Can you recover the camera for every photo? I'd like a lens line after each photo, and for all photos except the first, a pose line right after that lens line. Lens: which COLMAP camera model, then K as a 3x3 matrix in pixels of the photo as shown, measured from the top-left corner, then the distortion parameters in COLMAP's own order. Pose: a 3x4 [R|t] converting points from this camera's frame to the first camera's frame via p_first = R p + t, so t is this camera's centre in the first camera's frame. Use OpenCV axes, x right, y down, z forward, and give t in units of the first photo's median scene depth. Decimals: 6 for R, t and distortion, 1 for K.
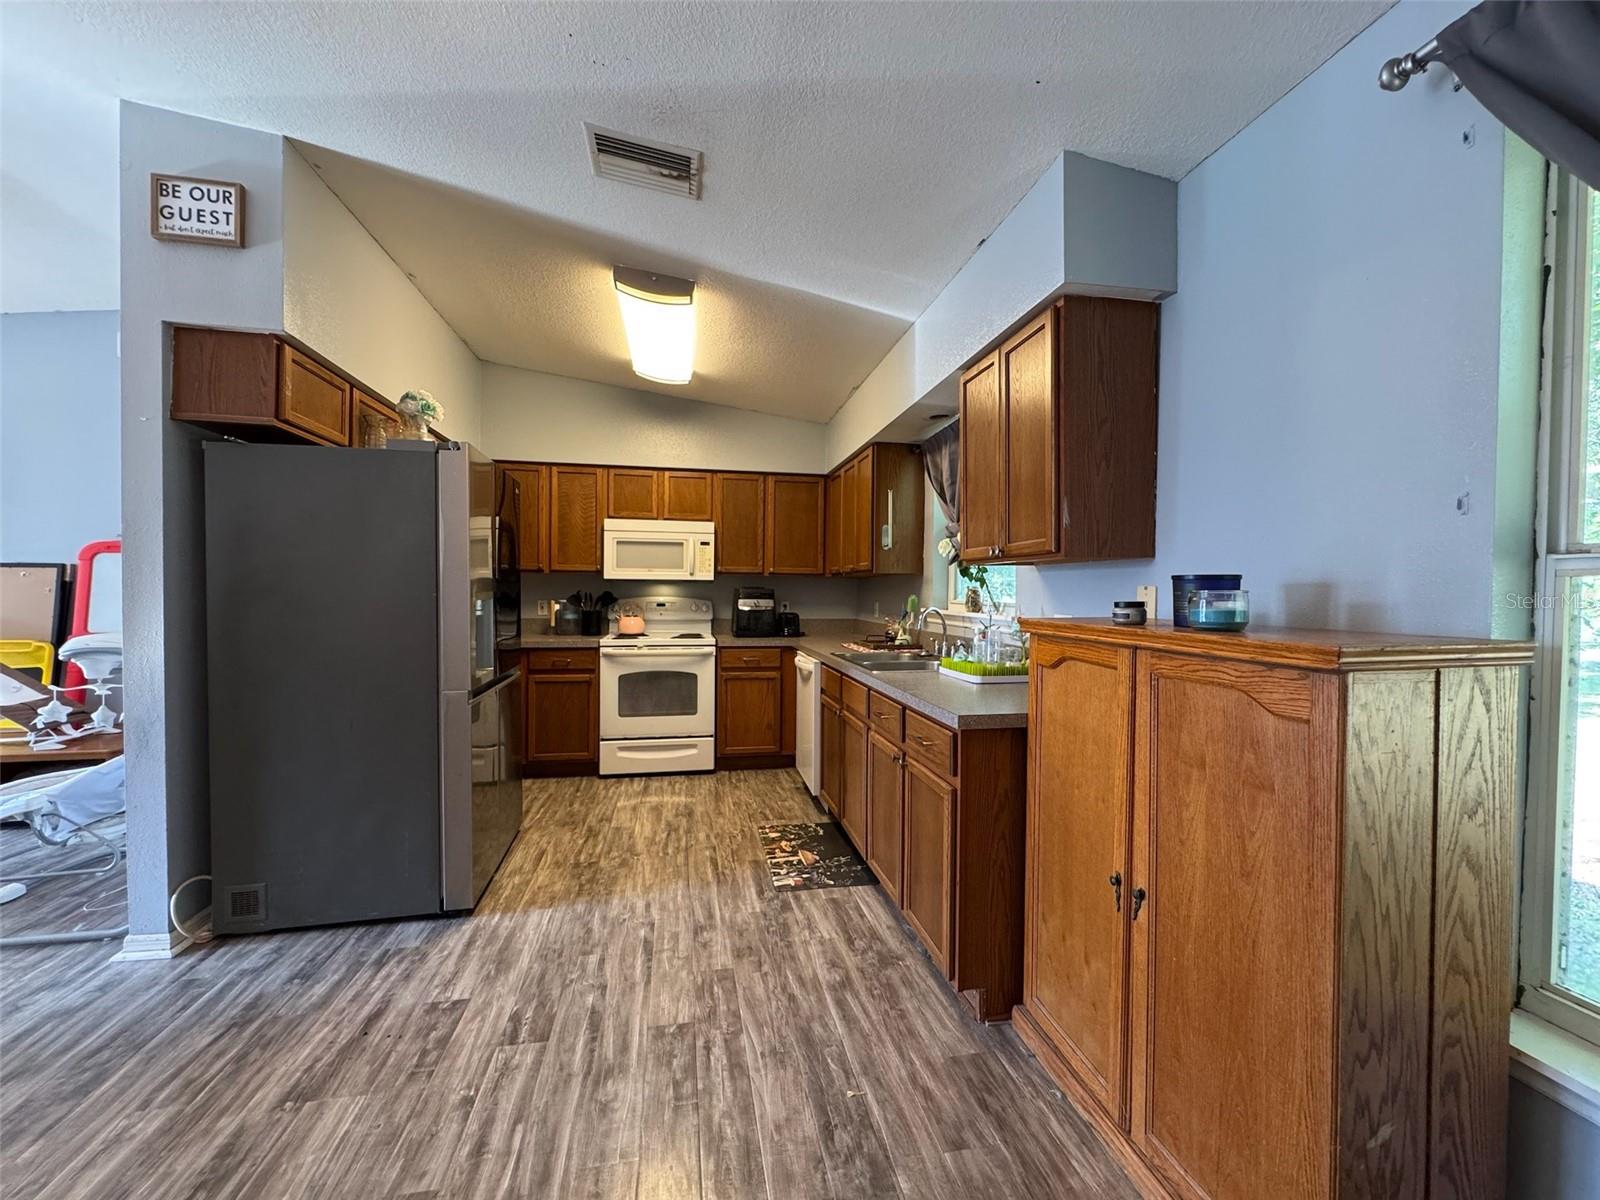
lens RADIAL K [[638.8, 0, 804.5], [0, 638.8, 602.8], [0, 0, 1]] dist [-0.008415, 0.001133]
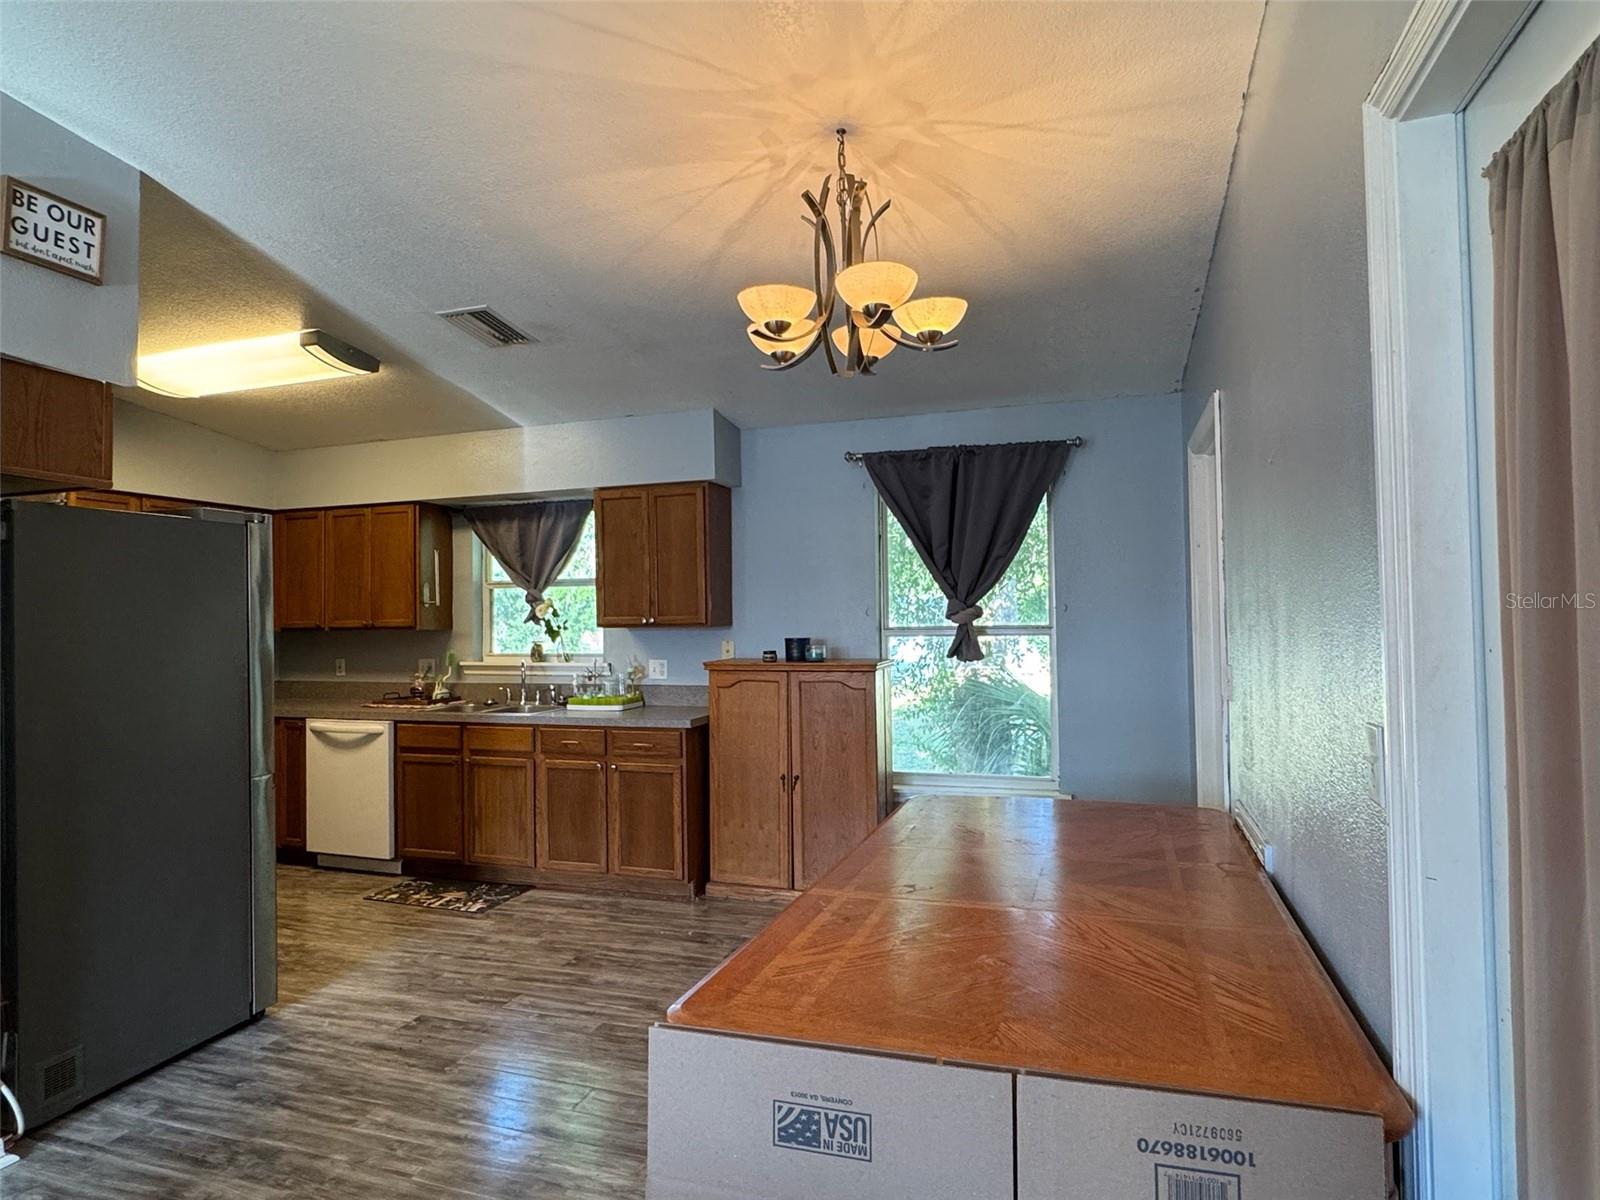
lens RADIAL K [[931.8, 0, 799.6], [0, 931.8, 597.9], [0, 0, 1]] dist [-0.006958, -0.002097]
pose [[0.484702, 0.002100, 0.874677, -1.100197], [0.034035, 0.999194, -0.021260, -0.055501], [-0.874017, 0.040074, 0.484240, -0.305974]]
